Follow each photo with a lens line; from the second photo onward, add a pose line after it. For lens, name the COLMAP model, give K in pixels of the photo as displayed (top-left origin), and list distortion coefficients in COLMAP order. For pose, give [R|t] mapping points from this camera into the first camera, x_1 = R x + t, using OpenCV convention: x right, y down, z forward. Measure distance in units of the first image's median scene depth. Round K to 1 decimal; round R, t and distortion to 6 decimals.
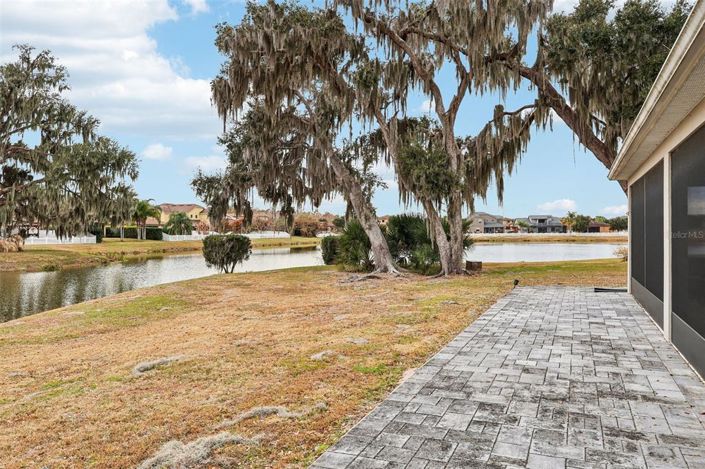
lens RADIAL K [[518.0, 0, 351.1], [0, 518.0, 236.2], [0, 0, 1]] dist [-0.003608, 0.004578]
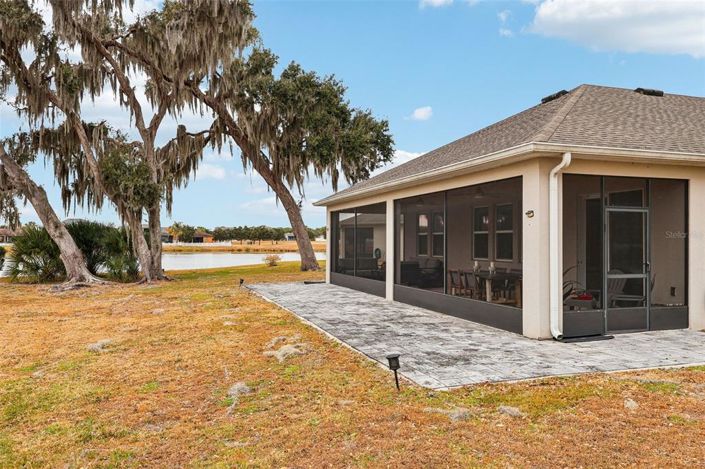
lens RADIAL K [[558.7, 0, 353.2], [0, 558.7, 237.7], [0, 0, 1]] dist [0.006167, -0.007924]
pose [[0.742629, 0.012816, 0.669580, -0.249879], [-0.002282, 0.999859, -0.016608, 0.002925], [-0.669699, 0.010806, 0.742554, -0.123072]]
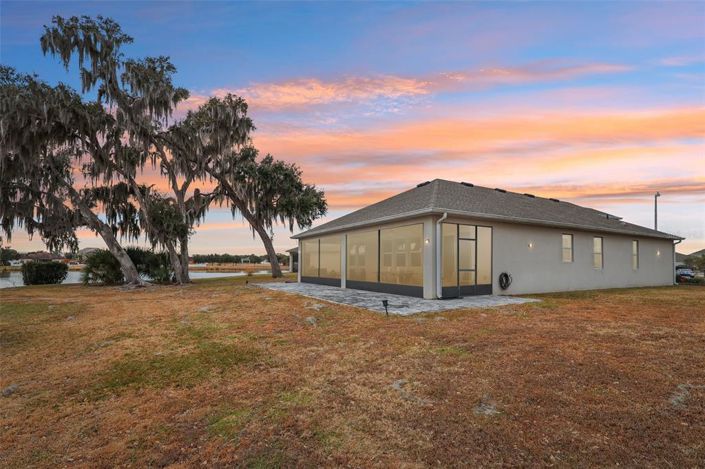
lens RADIAL K [[339.8, 0, 356.0], [0, 339.8, 259.2], [0, 0, 1]] dist [0.001848, 0.000237]
pose [[0.584112, 0.021602, 0.811386, -0.361518], [-0.000751, 0.999660, -0.026074, 0.019124], [-0.811673, 0.014621, 0.583929, -0.124404]]
